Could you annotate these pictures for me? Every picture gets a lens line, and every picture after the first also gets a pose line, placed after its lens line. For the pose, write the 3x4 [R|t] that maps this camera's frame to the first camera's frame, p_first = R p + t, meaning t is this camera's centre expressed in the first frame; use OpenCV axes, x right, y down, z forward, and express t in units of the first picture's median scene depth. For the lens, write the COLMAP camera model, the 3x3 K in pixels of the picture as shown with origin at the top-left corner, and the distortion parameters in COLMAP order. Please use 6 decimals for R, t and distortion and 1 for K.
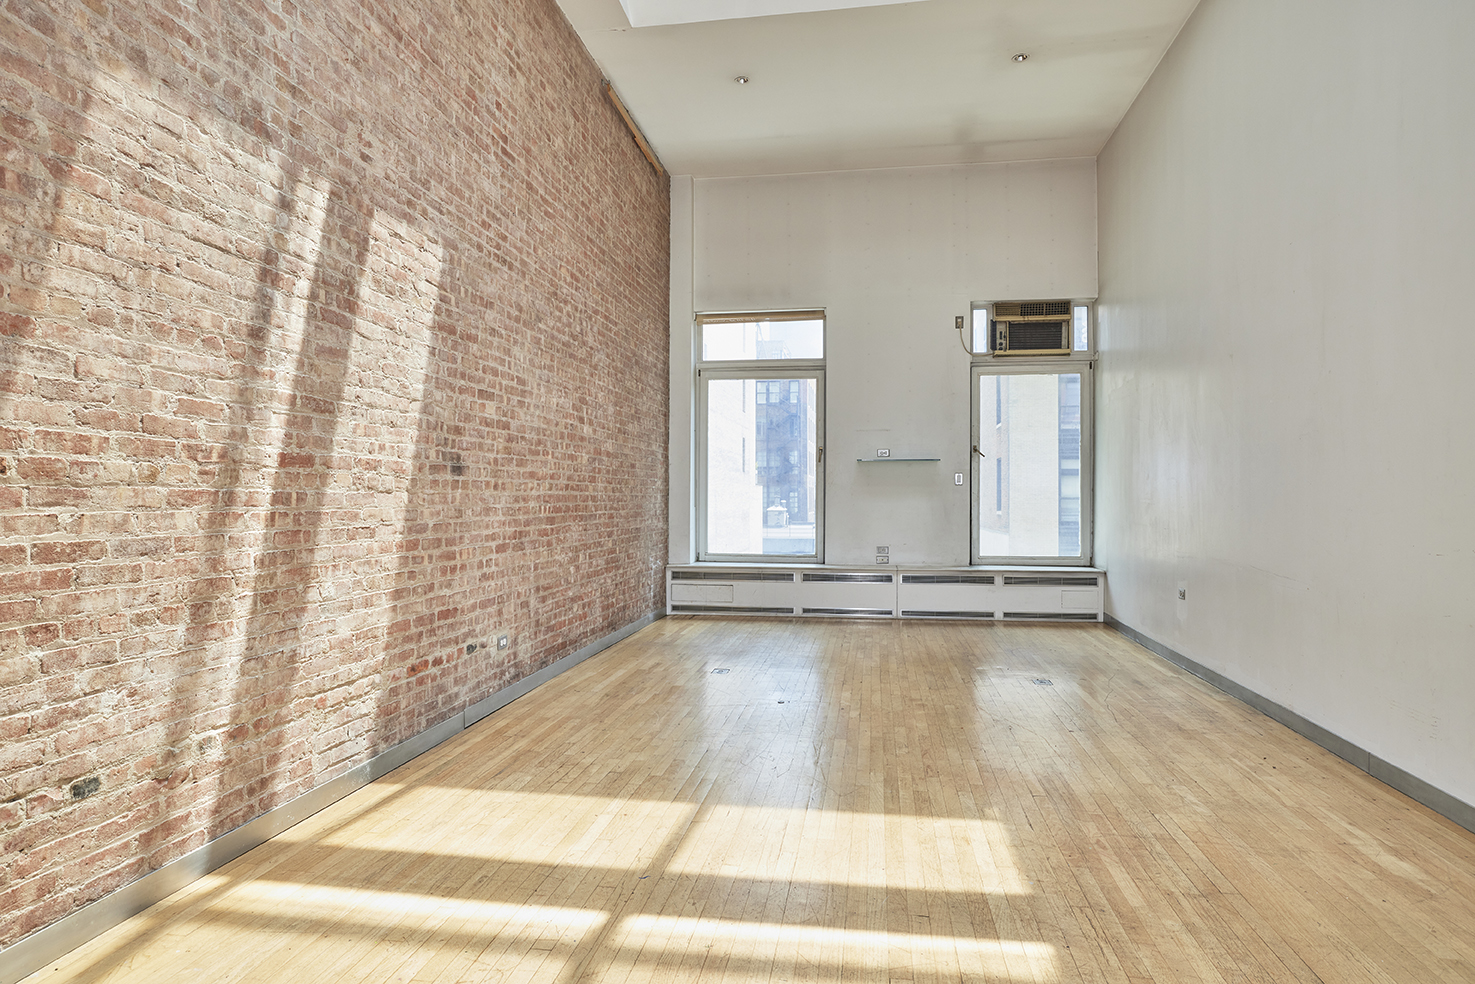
lens RADIAL K [[854.2, 0, 736.3], [0, 854.2, 495.7], [0, 0, 1]] dist [-0.015416, 0.003220]
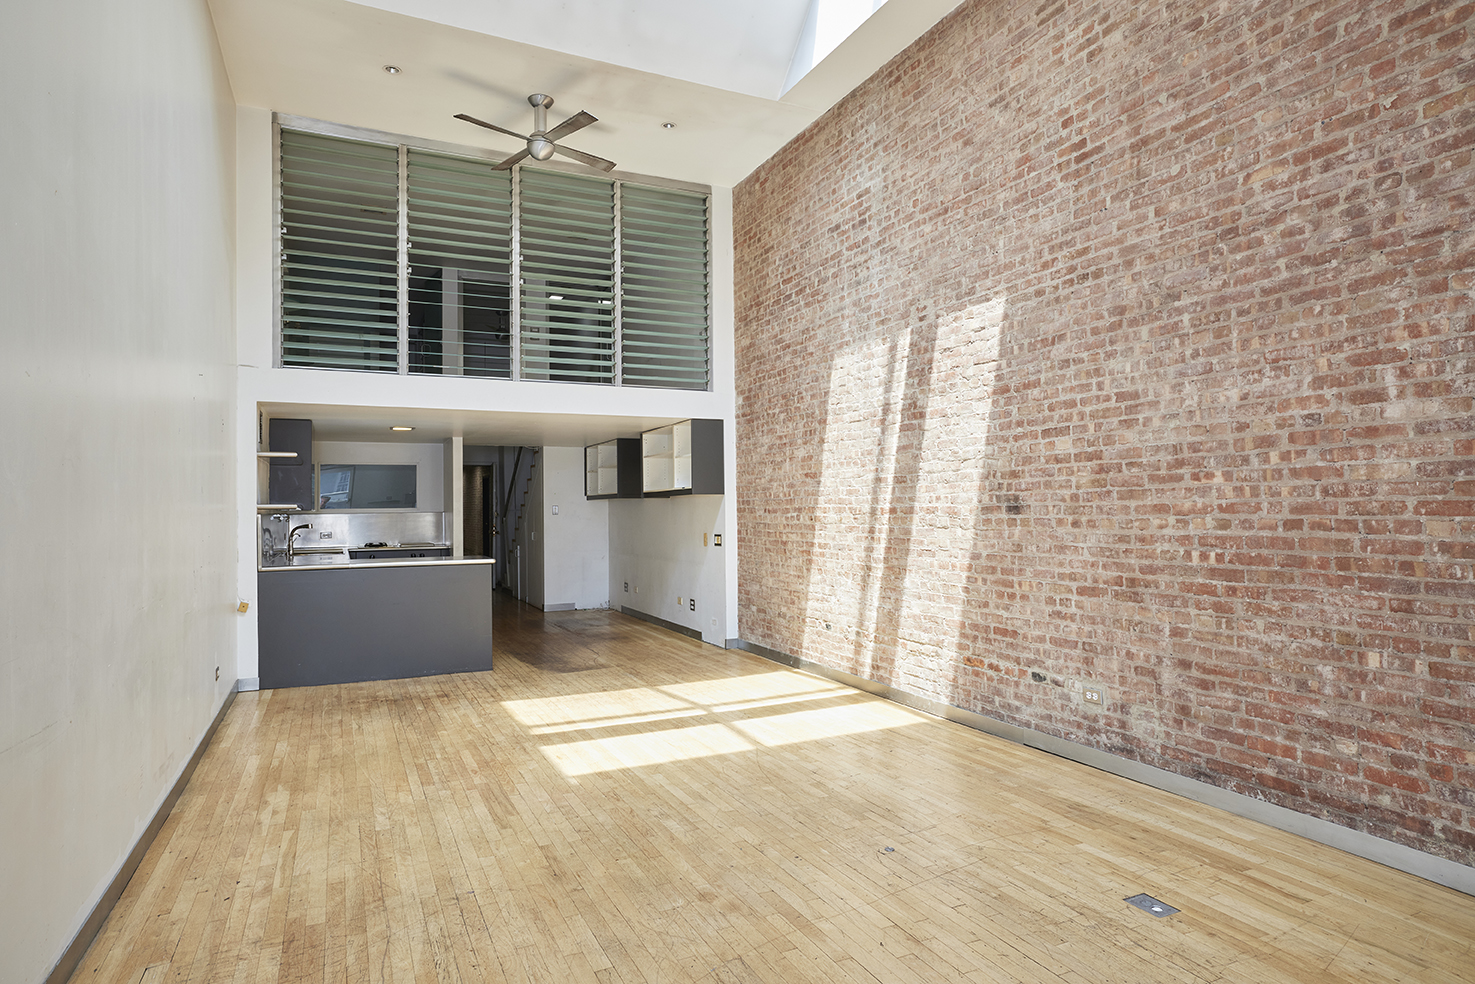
lens RADIAL K [[854.2, 0, 740.0], [0, 854.2, 493.0], [0, 0, 1]] dist [-0.015416, 0.003220]
pose [[-0.824284, -0.002862, -0.566169, 0.589251], [0.010848, 0.999724, -0.020848, -0.030902], [0.566072, -0.023327, -0.824025, 1.656187]]
